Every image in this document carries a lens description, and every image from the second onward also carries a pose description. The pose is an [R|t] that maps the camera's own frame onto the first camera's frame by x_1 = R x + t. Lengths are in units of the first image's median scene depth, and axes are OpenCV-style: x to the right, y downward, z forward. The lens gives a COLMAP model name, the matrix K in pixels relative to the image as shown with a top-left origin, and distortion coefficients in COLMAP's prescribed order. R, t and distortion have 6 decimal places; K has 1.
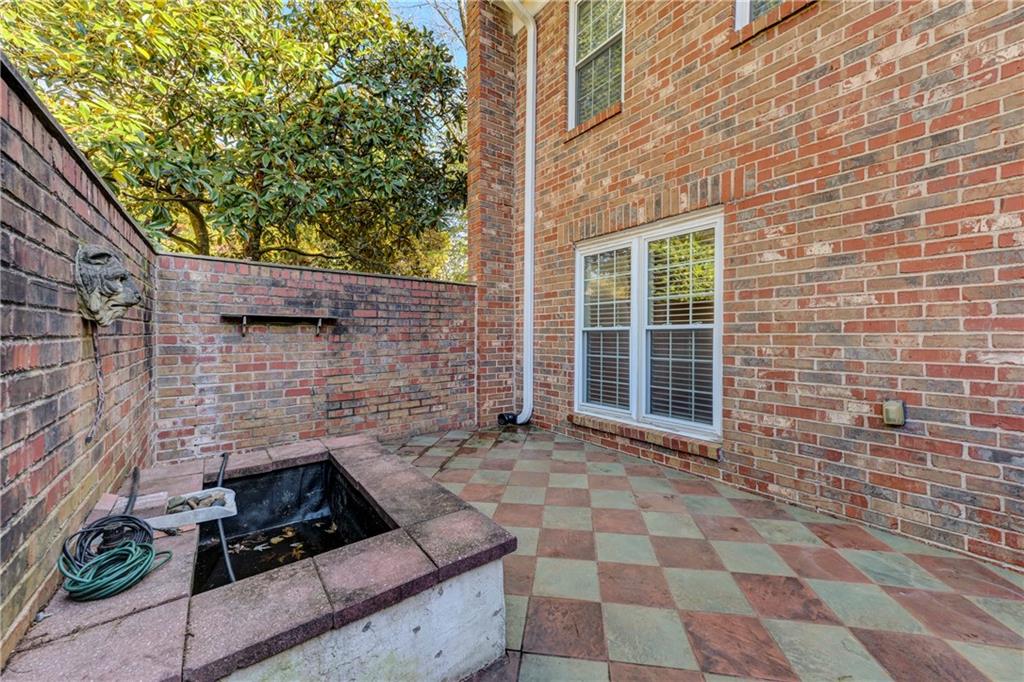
lens RADIAL K [[408.4, 0, 512.0], [0, 408.4, 341.0], [0, 0, 1]] dist [0.017962, 0.000011]
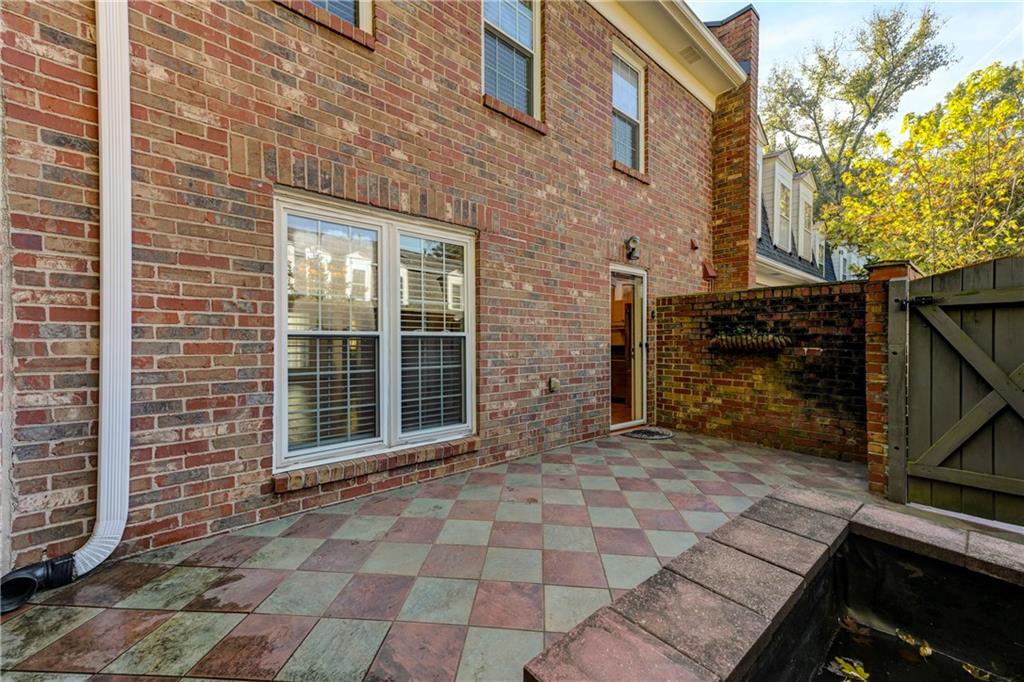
lens RADIAL K [[408.4, 0, 512.0], [0, 408.4, 341.0], [0, 0, 1]] dist [0.017962, 0.000011]
pose [[-0.099821, -0.004814, 0.994994, -0.622532], [0.006604, 0.999963, 0.005501, -0.022475], [-0.994983, 0.007120, -0.099786, 0.965584]]
